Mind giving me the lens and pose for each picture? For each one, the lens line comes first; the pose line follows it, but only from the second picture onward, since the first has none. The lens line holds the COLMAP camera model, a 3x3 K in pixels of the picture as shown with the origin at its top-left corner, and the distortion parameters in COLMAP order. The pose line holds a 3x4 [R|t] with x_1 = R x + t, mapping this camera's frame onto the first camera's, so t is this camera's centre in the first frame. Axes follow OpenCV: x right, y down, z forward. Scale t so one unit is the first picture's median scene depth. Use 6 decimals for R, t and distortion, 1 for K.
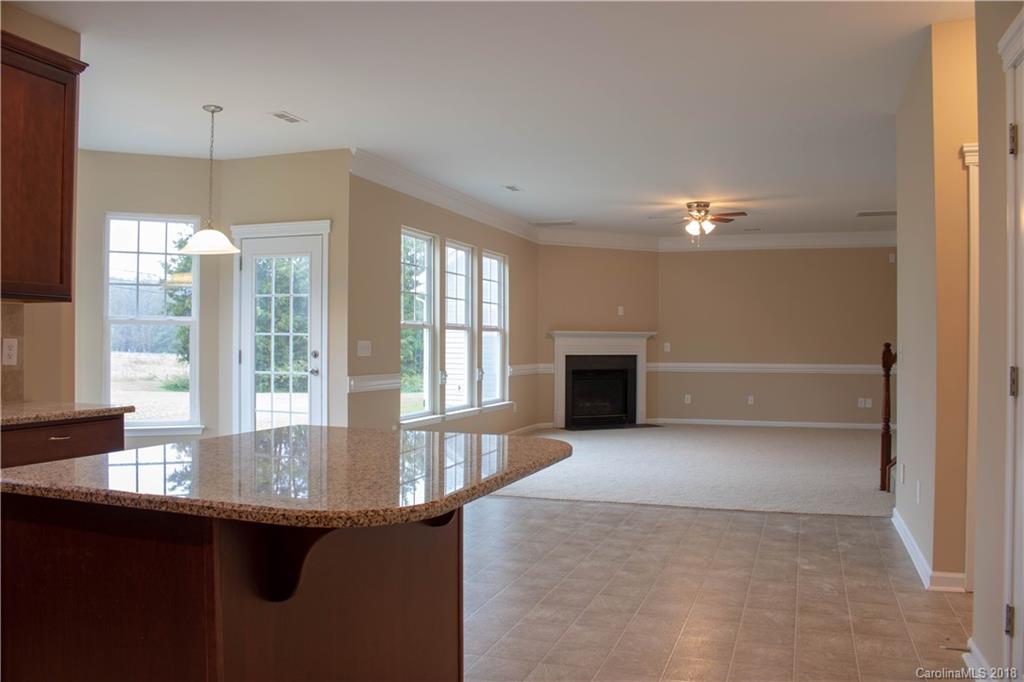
lens RADIAL K [[848.1, 0, 509.5], [0, 848.1, 342.8], [0, 0, 1]] dist [-0.163955, 0.136591]
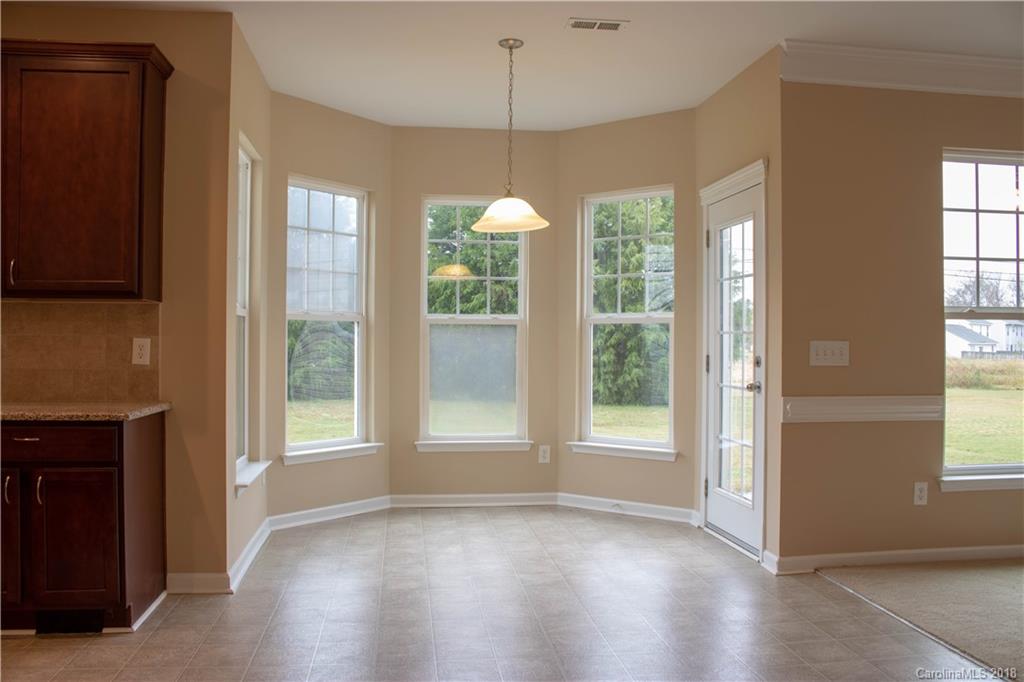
lens RADIAL K [[848.1, 0, 509.5], [0, 848.1, 342.8], [0, 0, 1]] dist [-0.163955, 0.136591]
pose [[0.449714, -0.002731, -0.893168, 0.203105], [-0.001443, 0.999992, -0.003784, 0.001141], [0.893171, 0.002990, 0.449707, 0.382929]]
